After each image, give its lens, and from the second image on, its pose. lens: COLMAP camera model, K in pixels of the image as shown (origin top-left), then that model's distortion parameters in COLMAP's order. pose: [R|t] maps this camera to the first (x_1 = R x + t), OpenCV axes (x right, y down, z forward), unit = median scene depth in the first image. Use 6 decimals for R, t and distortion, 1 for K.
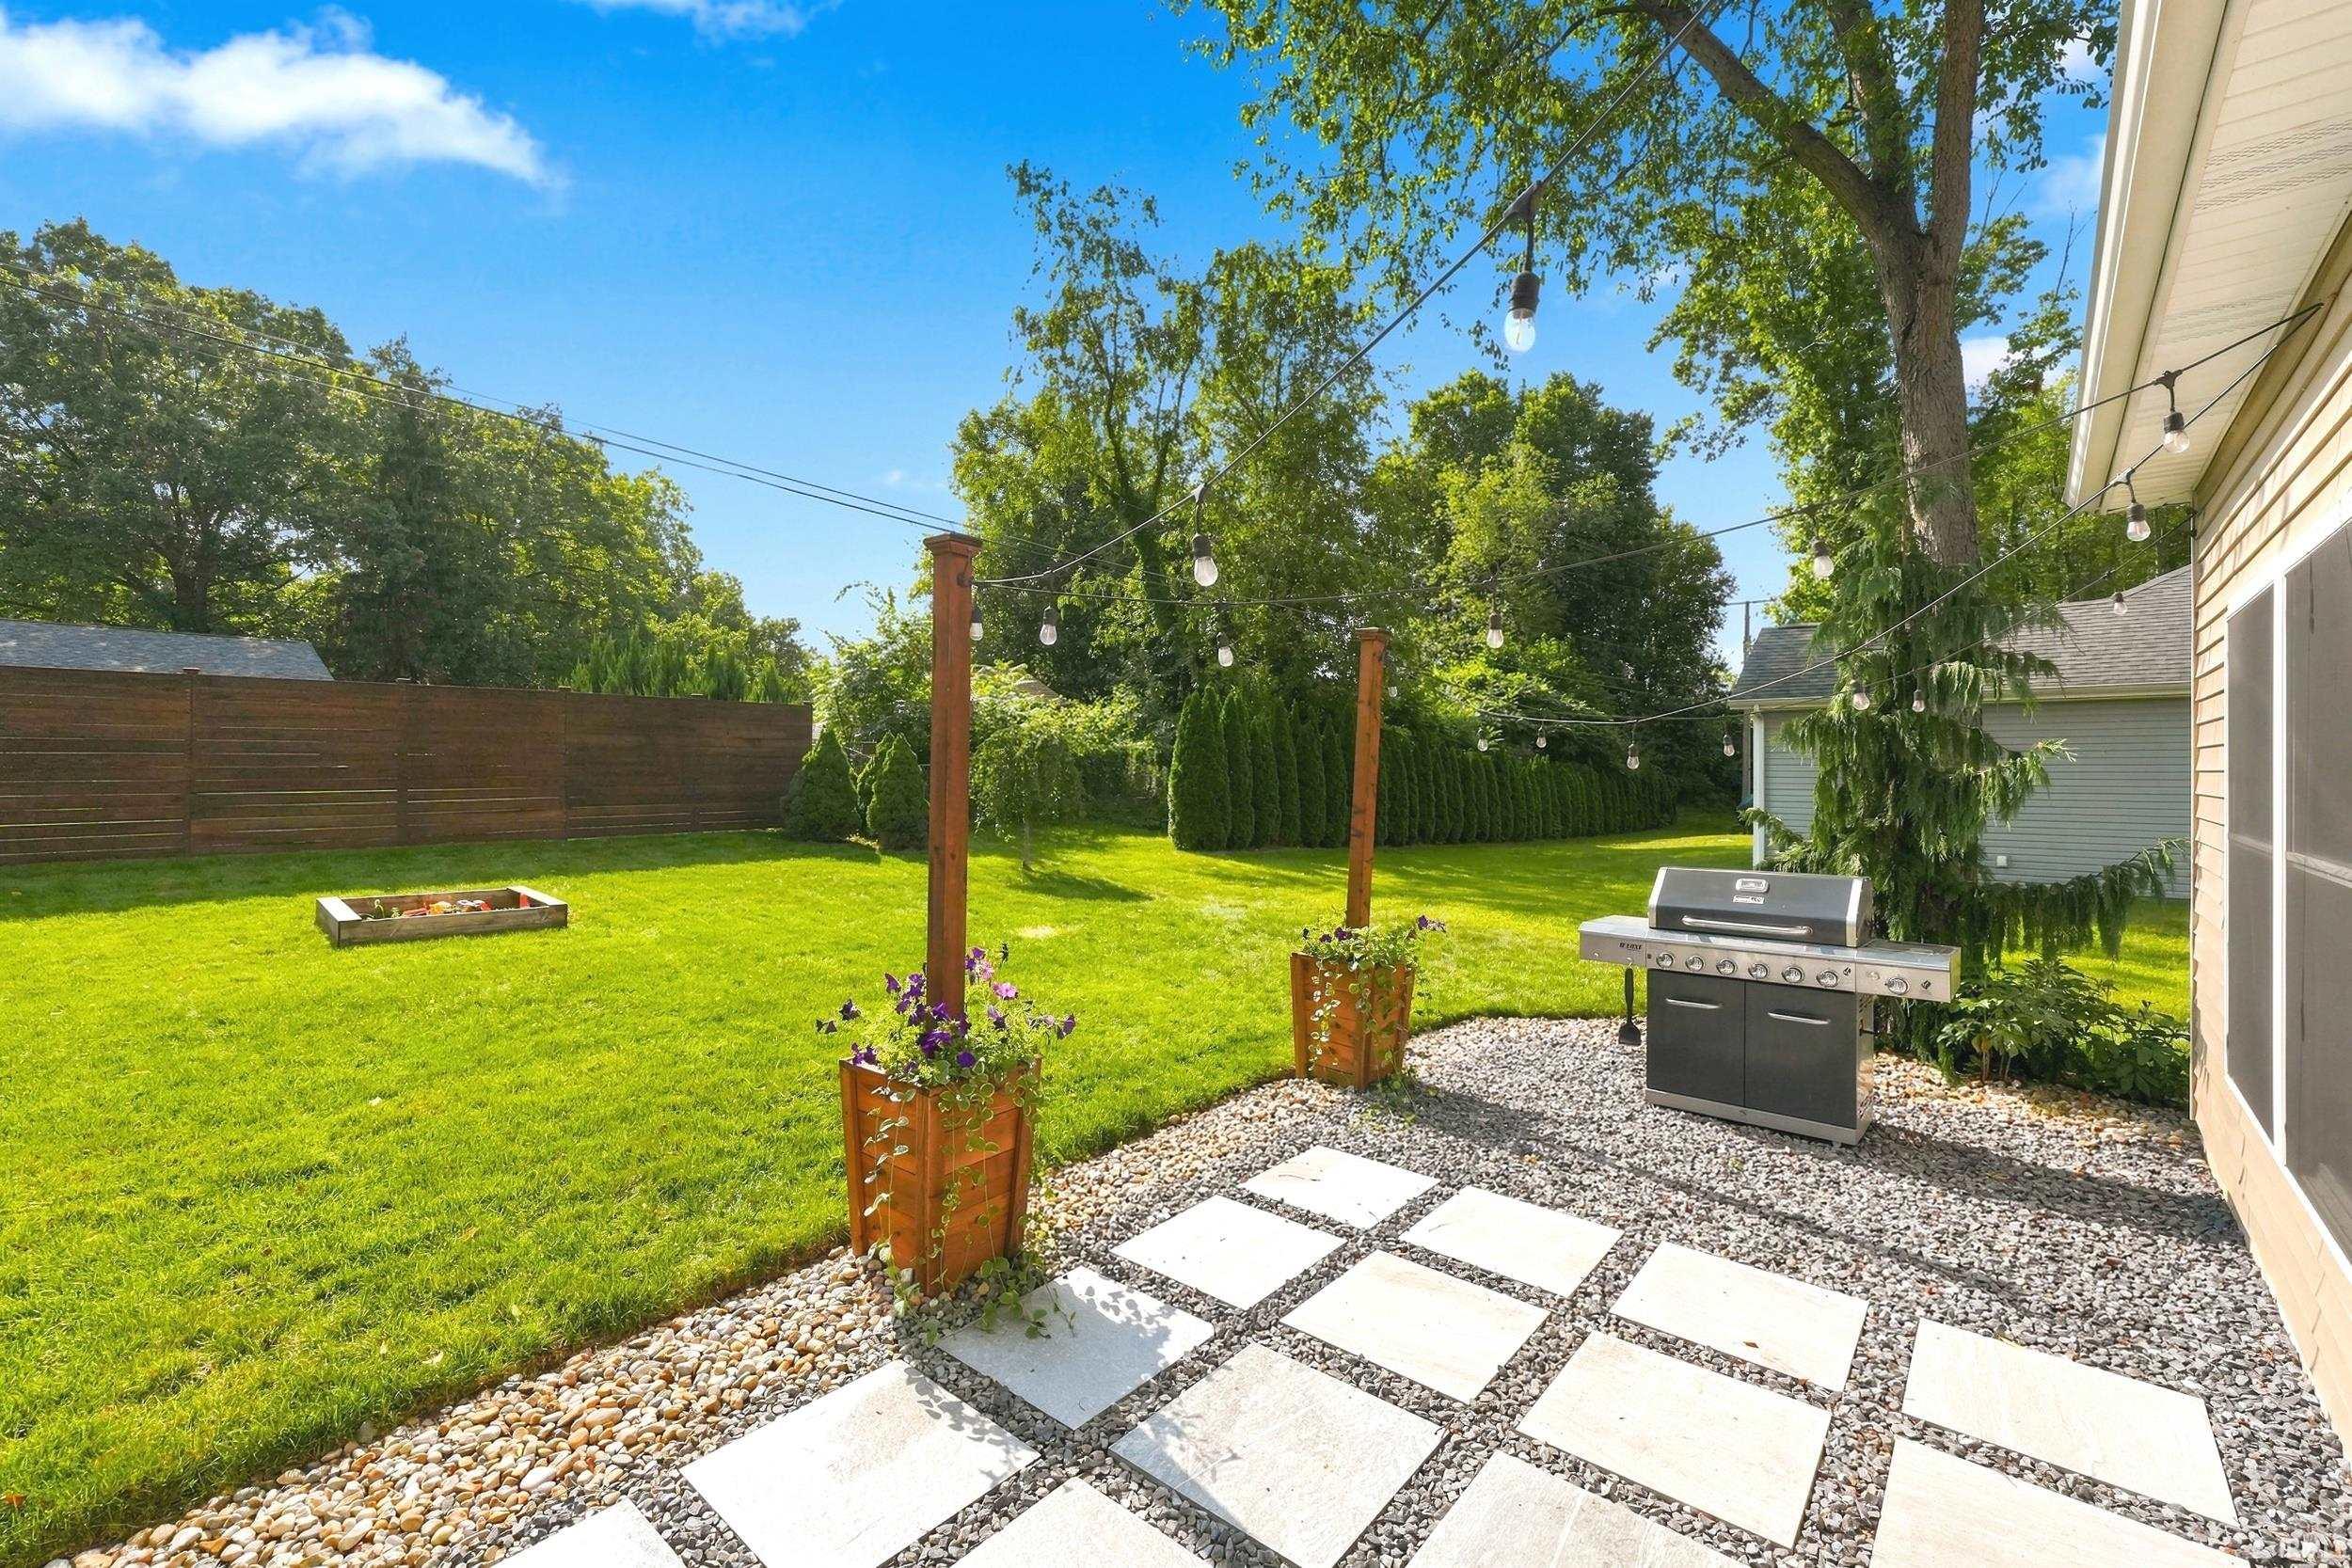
lens RADIAL K [[1004.2, 0, 1173.5], [0, 1004.2, 777.3], [0, 0, 1]] dist [-0.000586, 0.000011]
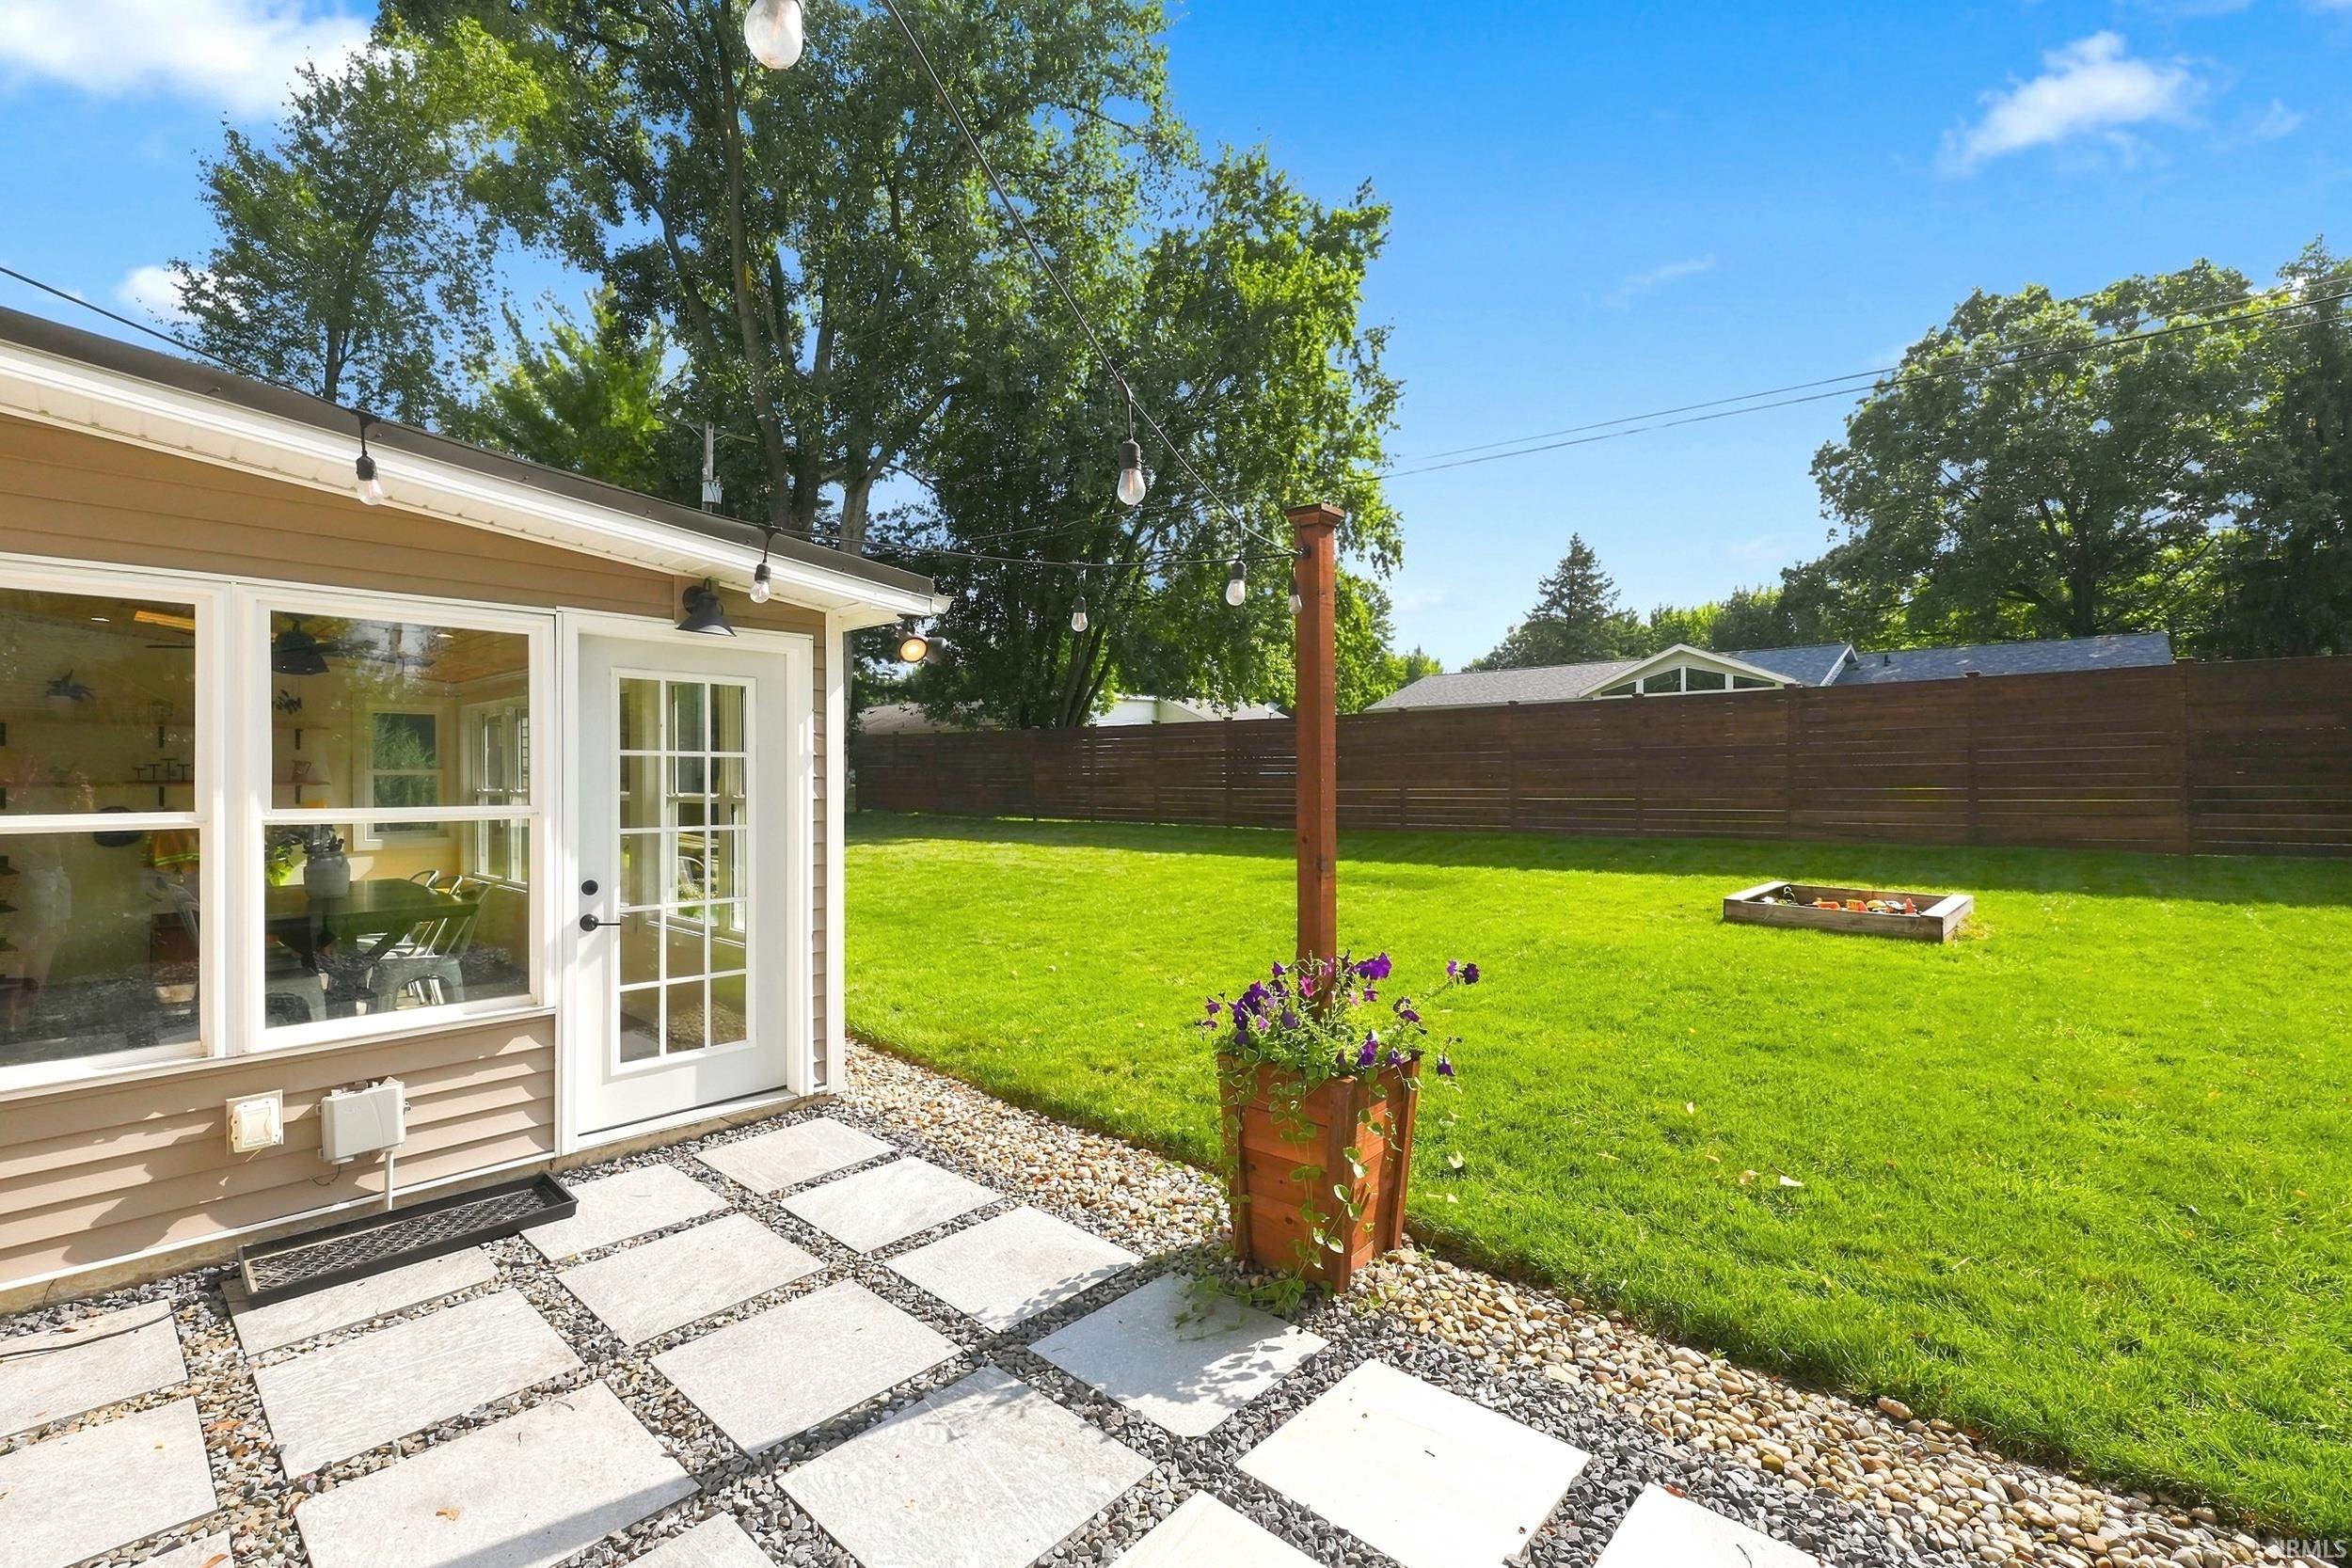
lens RADIAL K [[1004.2, 0, 1173.5], [0, 1004.2, 777.3], [0, 0, 1]] dist [-0.000586, 0.000011]
pose [[-0.011718, 0.004948, -0.999919, 0.859612], [-0.005706, 0.999971, 0.005015, 0.008245], [0.999915, 0.005764, -0.011689, 0.996314]]
